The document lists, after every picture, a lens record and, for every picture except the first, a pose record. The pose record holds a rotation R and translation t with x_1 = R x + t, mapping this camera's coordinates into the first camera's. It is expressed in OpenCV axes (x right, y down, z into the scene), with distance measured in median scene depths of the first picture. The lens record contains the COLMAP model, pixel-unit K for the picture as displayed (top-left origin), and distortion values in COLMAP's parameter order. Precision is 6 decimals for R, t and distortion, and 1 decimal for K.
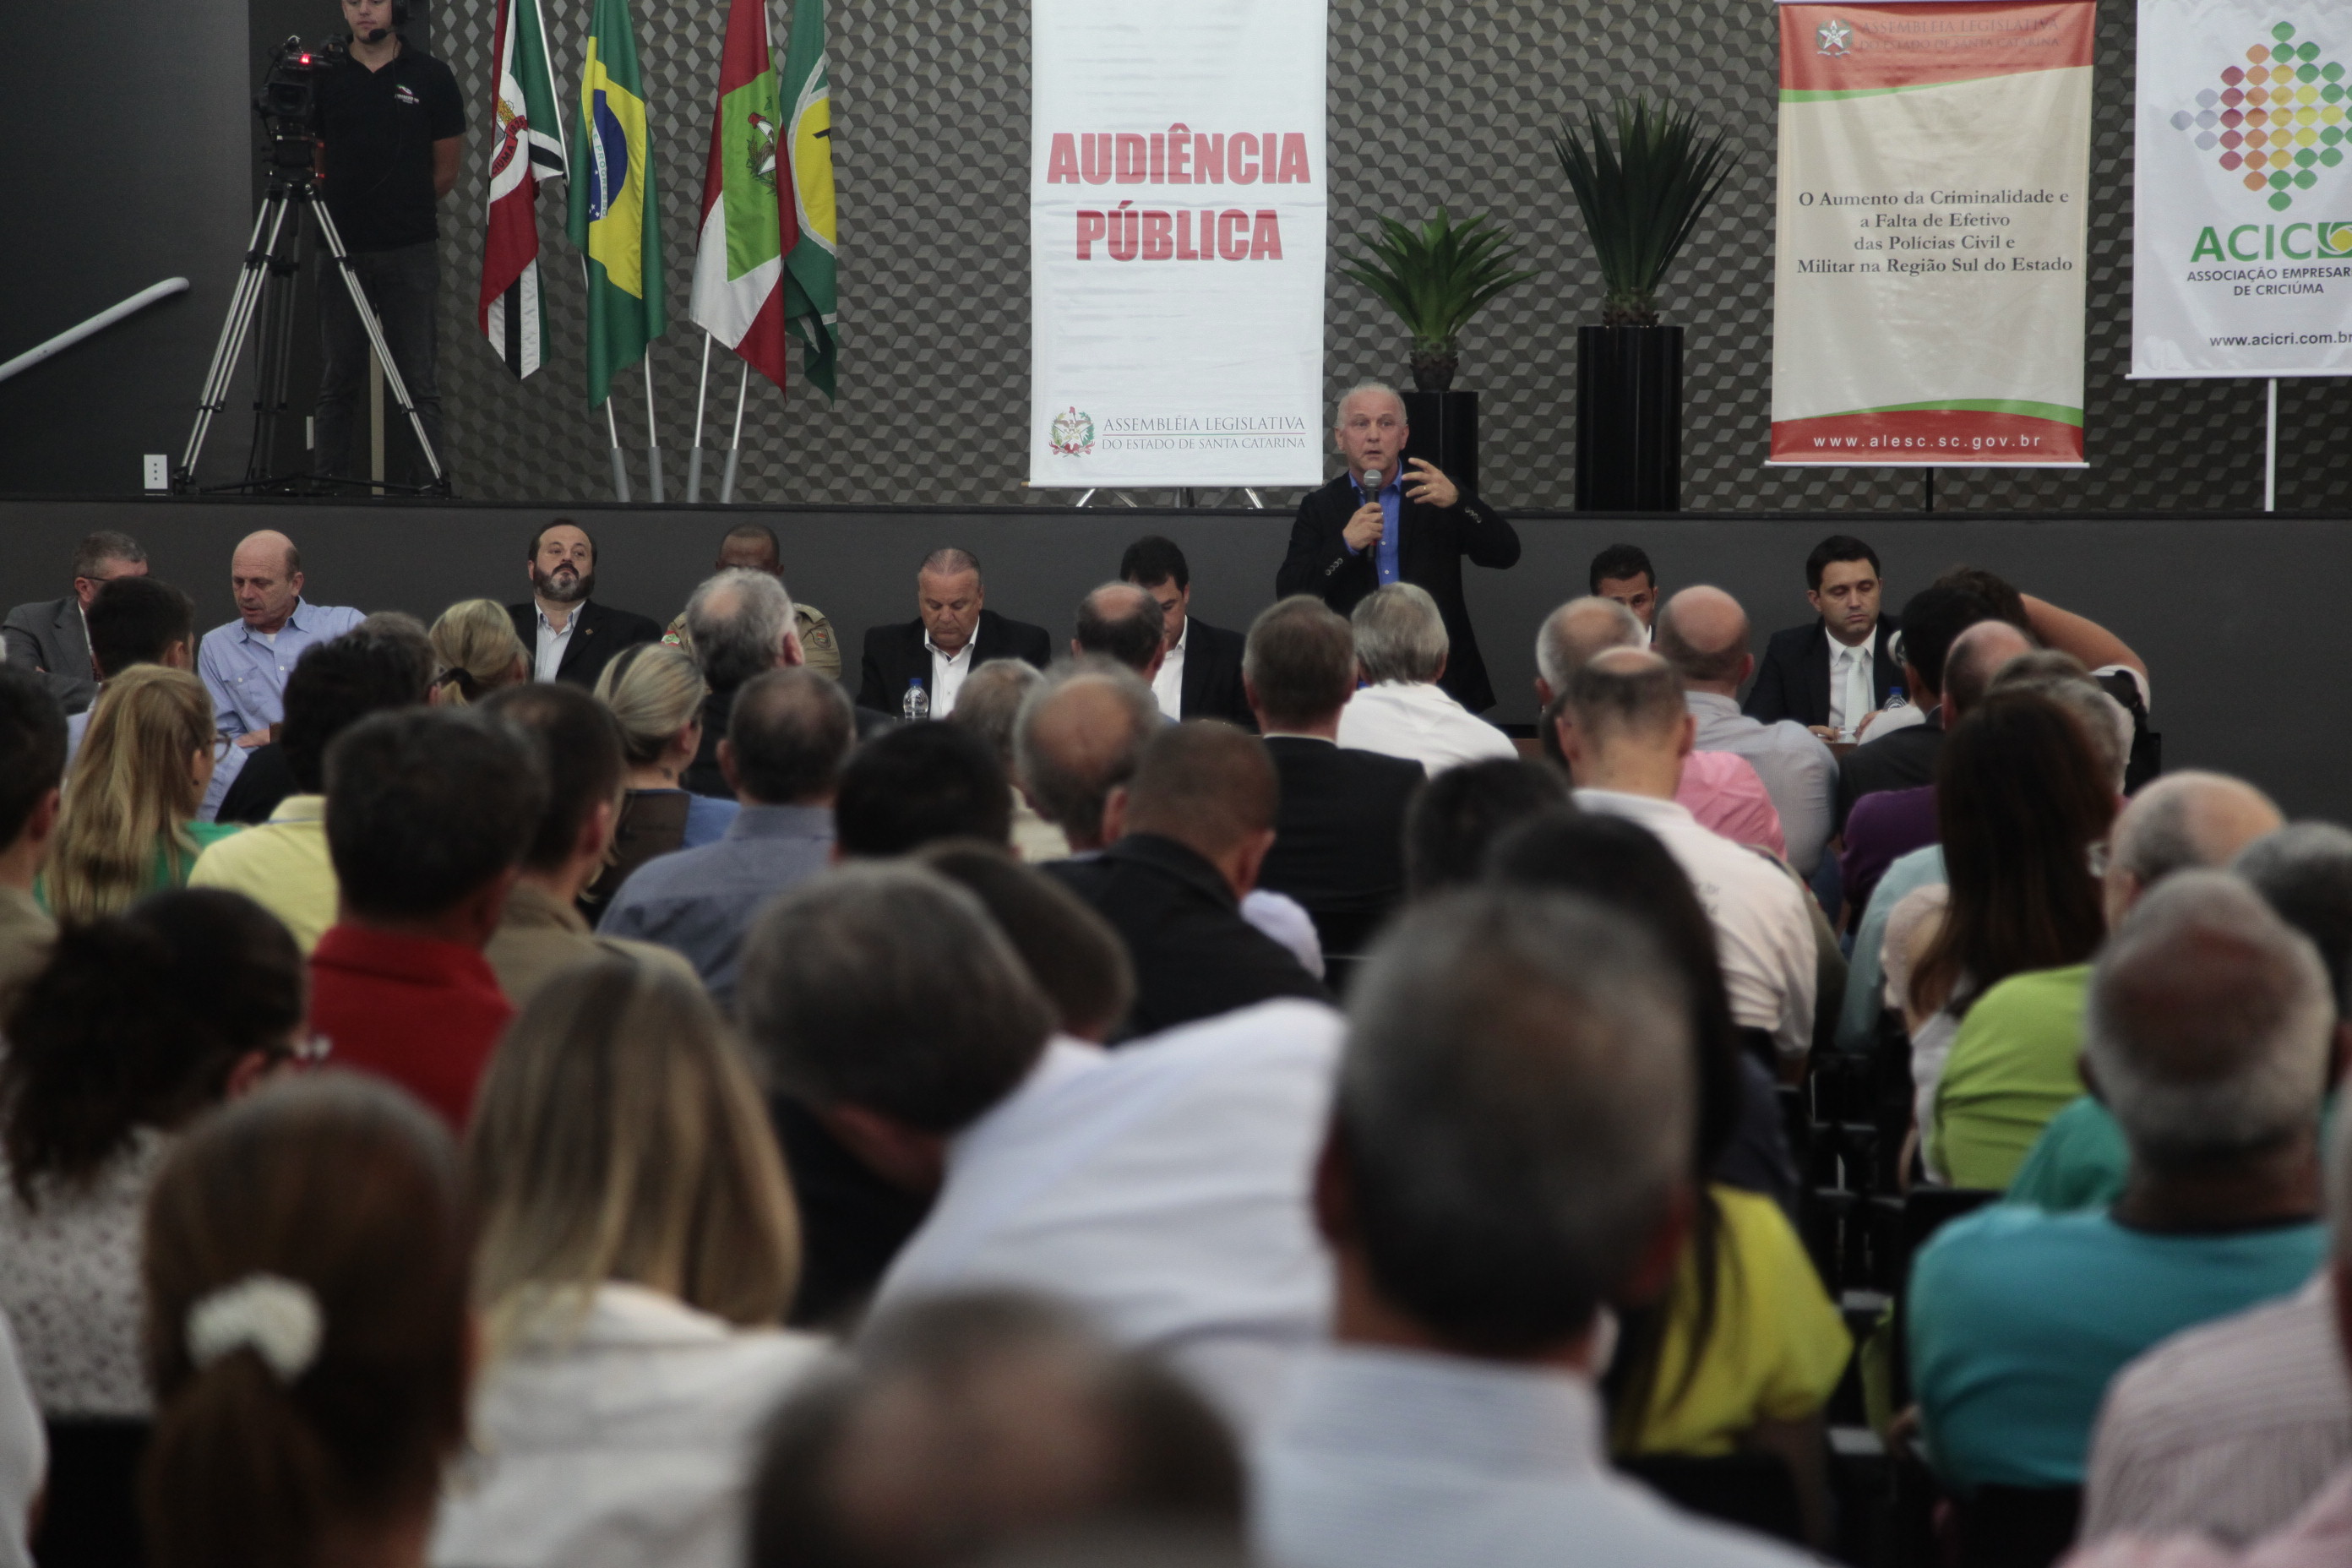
lens RADIAL K [[5434.2, 0, 1176.0], [0, 5434.2, 784.0], [0, 0, 1]] dist [0.453312, 0.046979]
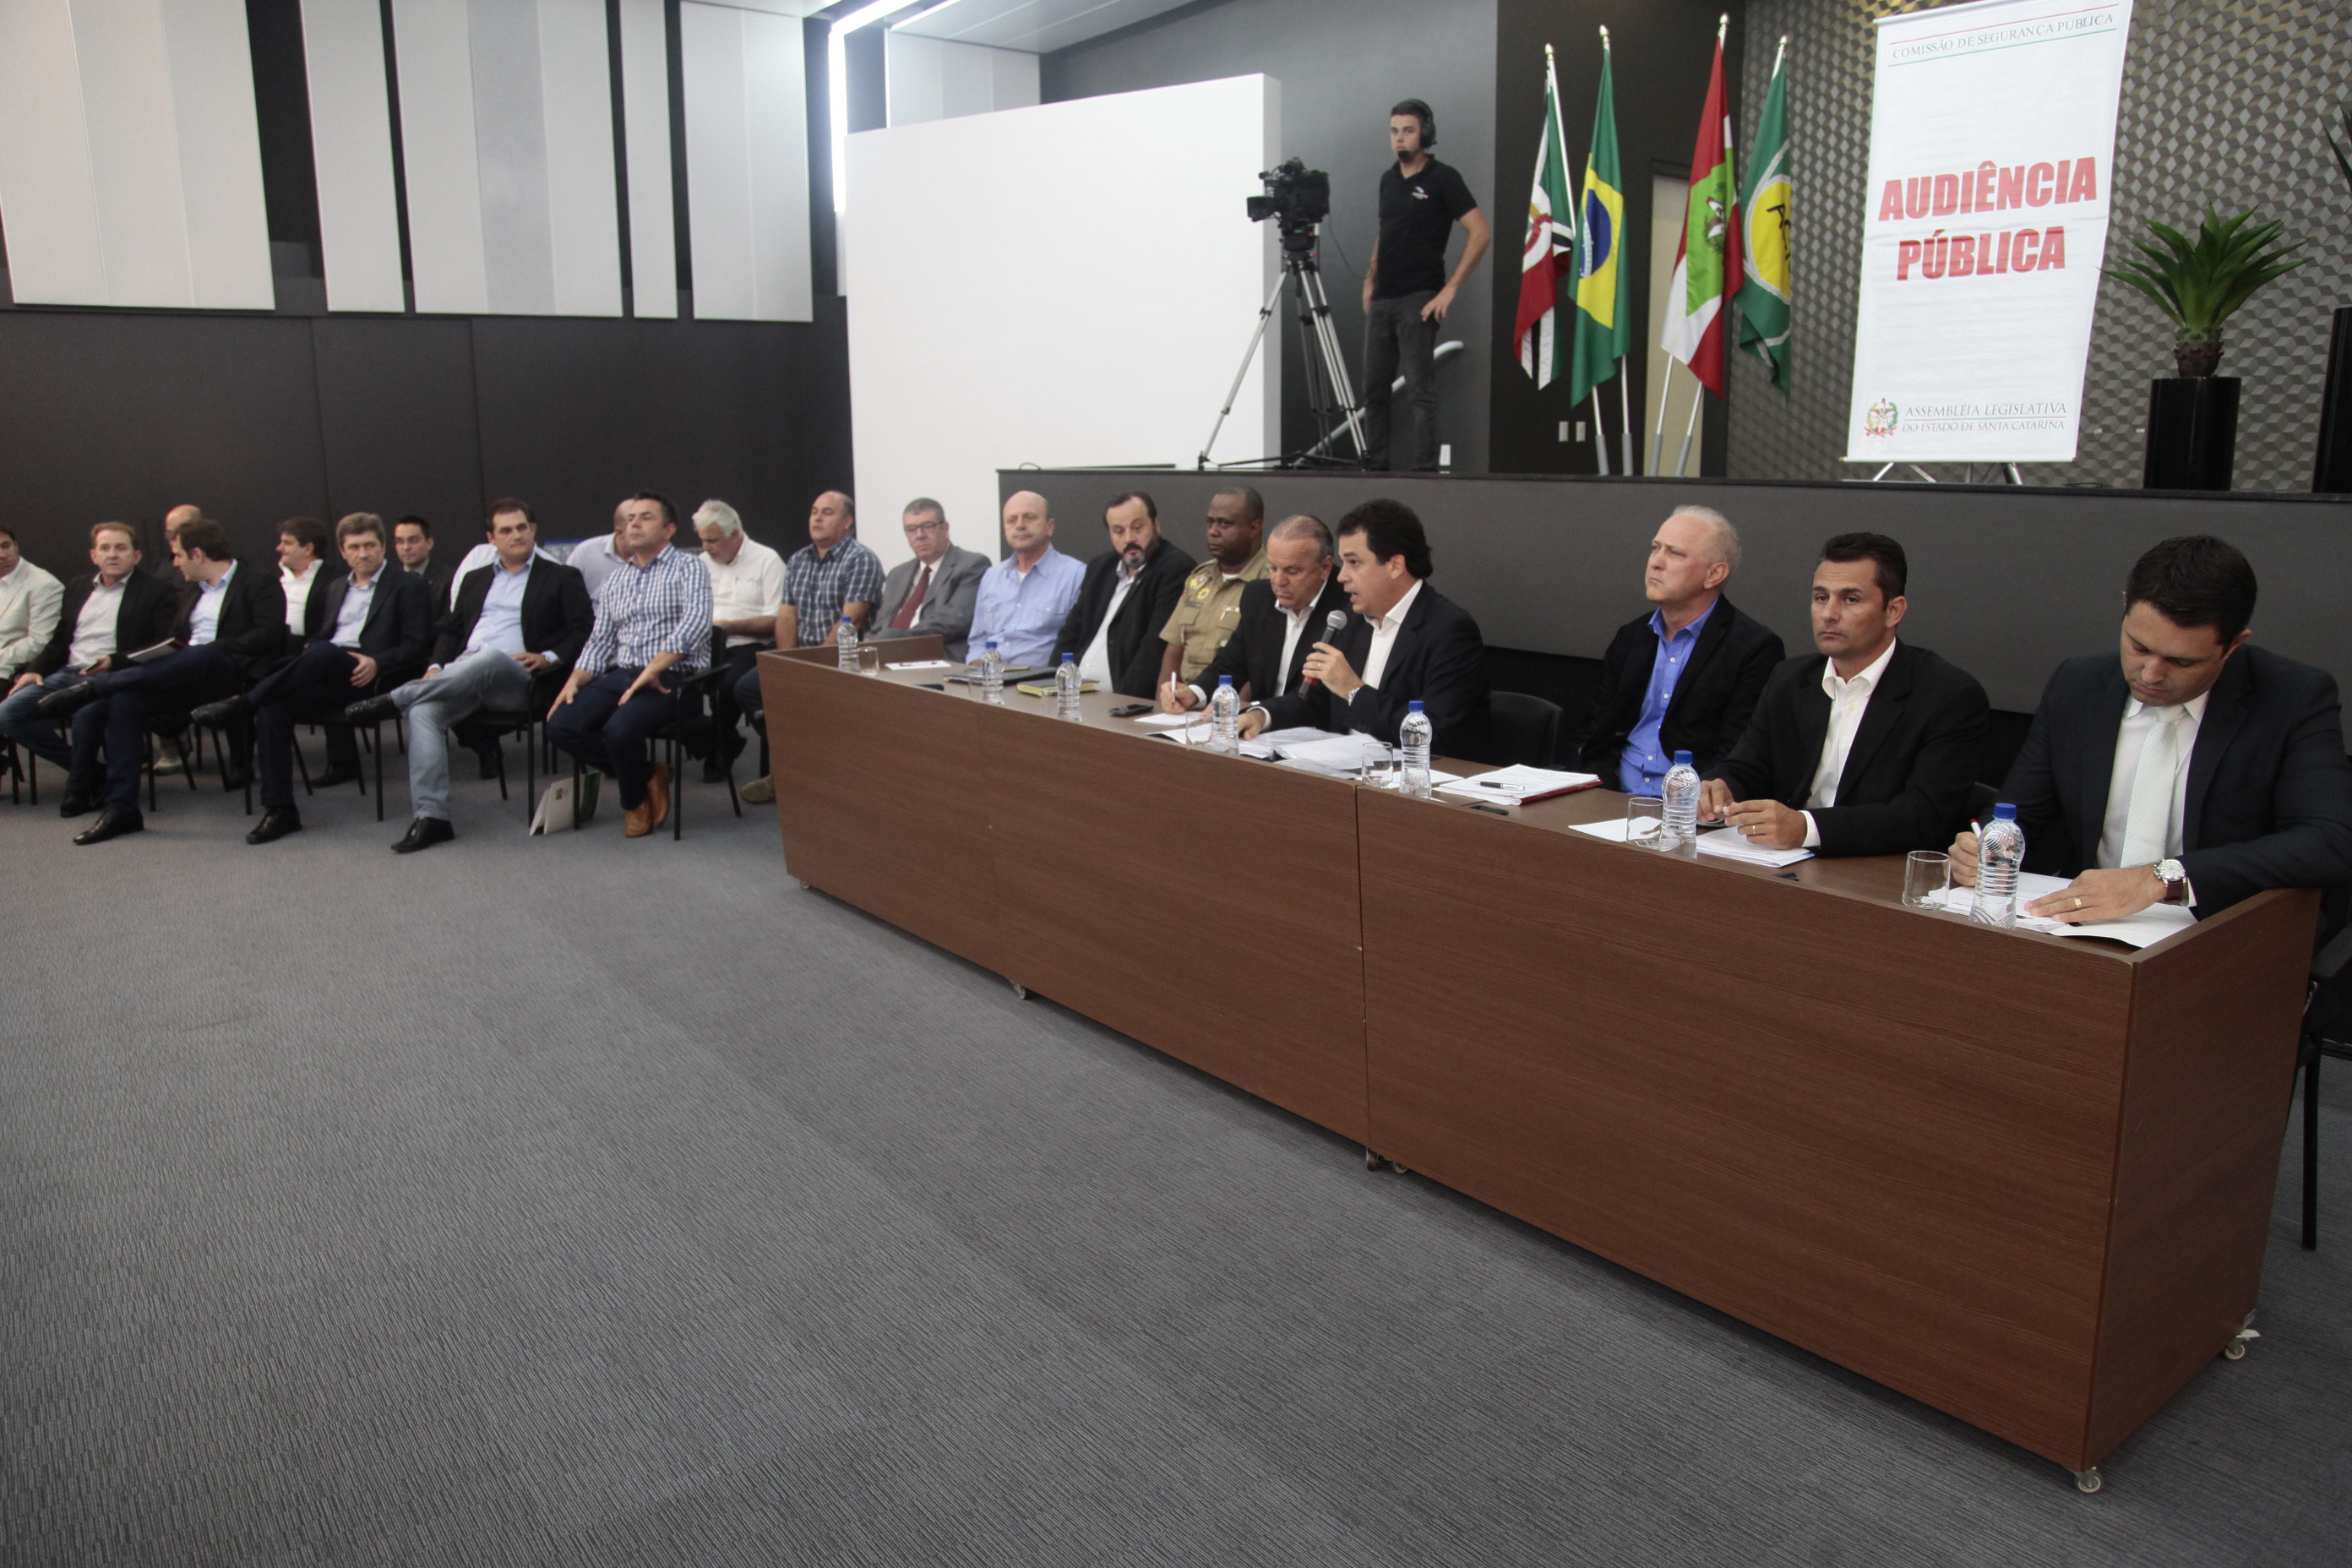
lens RADIAL K [[1627.0, 0, 1168.3], [0, 1627.0, 810.0], [0, 0, 1]] dist [-0.128784, 0.076438]
pose [[0.700865, 0.141007, -0.699217, 0.135397], [-0.029601, 0.985171, 0.169002, -0.031910], [0.712679, -0.097750, 0.694646, 0.616458]]
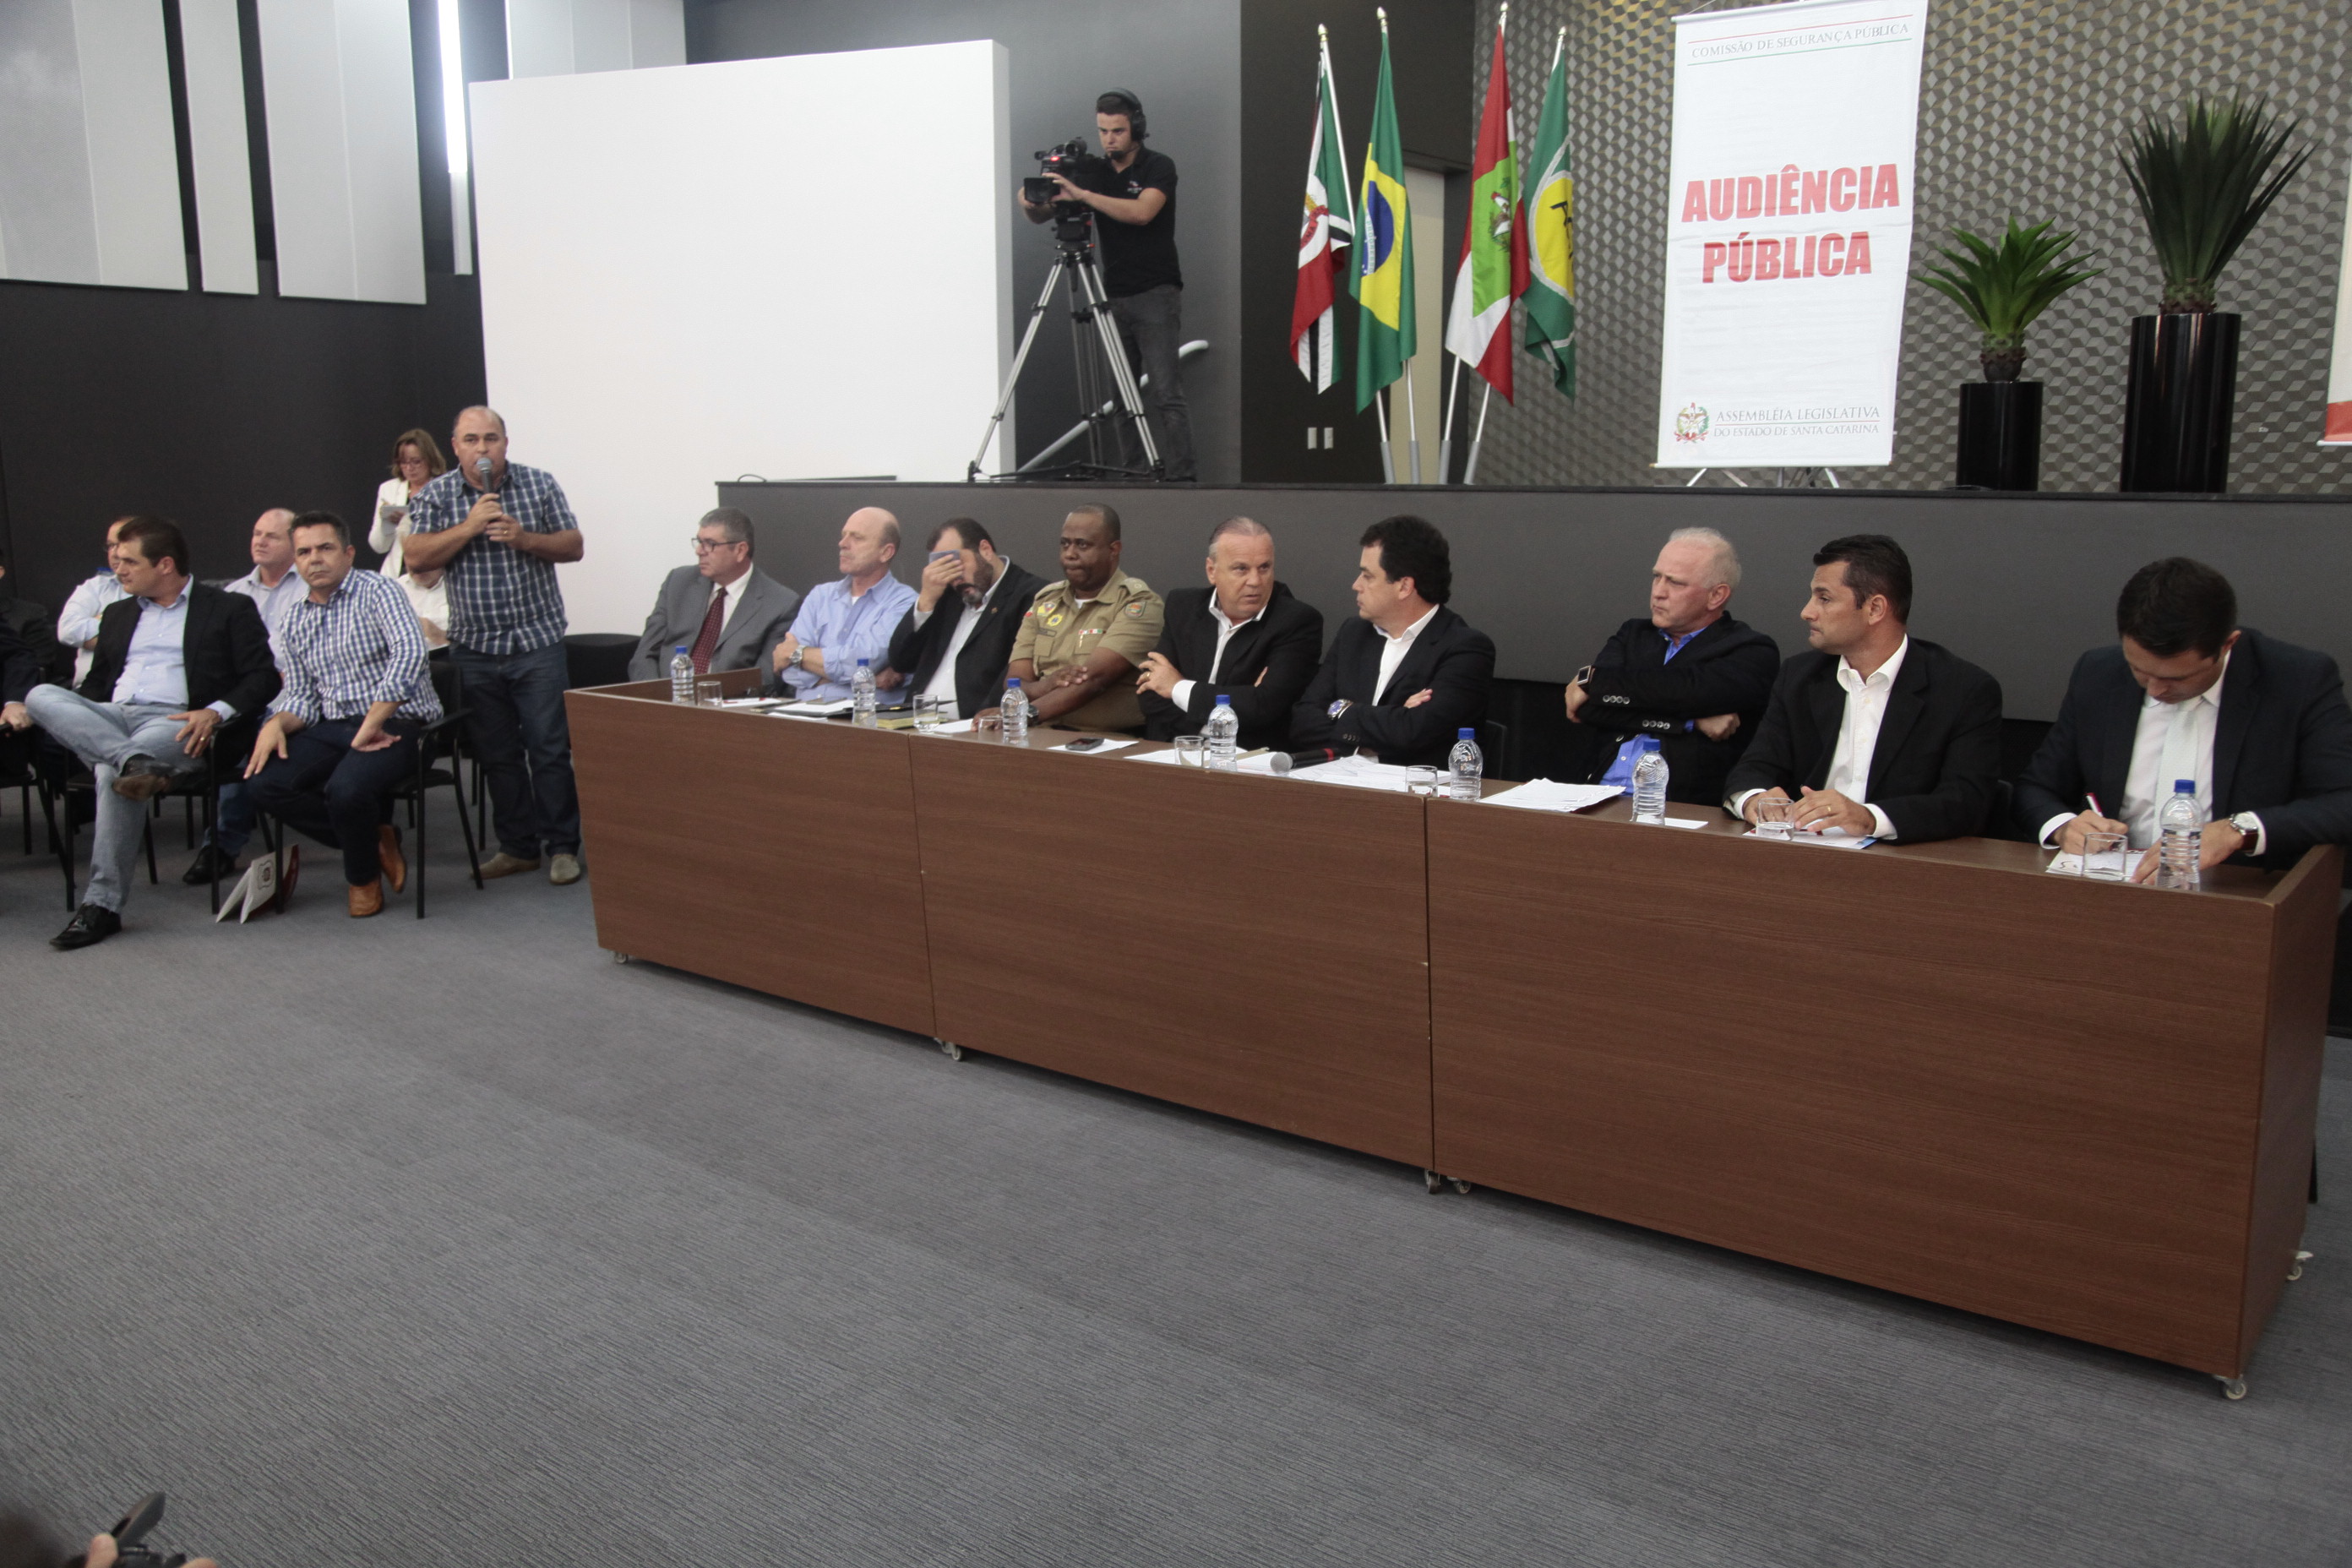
lens RADIAL K [[1884.1, 0, 1177.9], [0, 1884.1, 785.5], [0, 0, 1]] dist [-0.077610, 0.089295]
pose [[0.851305, 0.078376, -0.518784, 0.109299], [-0.020473, 0.992989, 0.116421, -0.029738], [0.524271, -0.088488, 0.846941, 0.569731]]
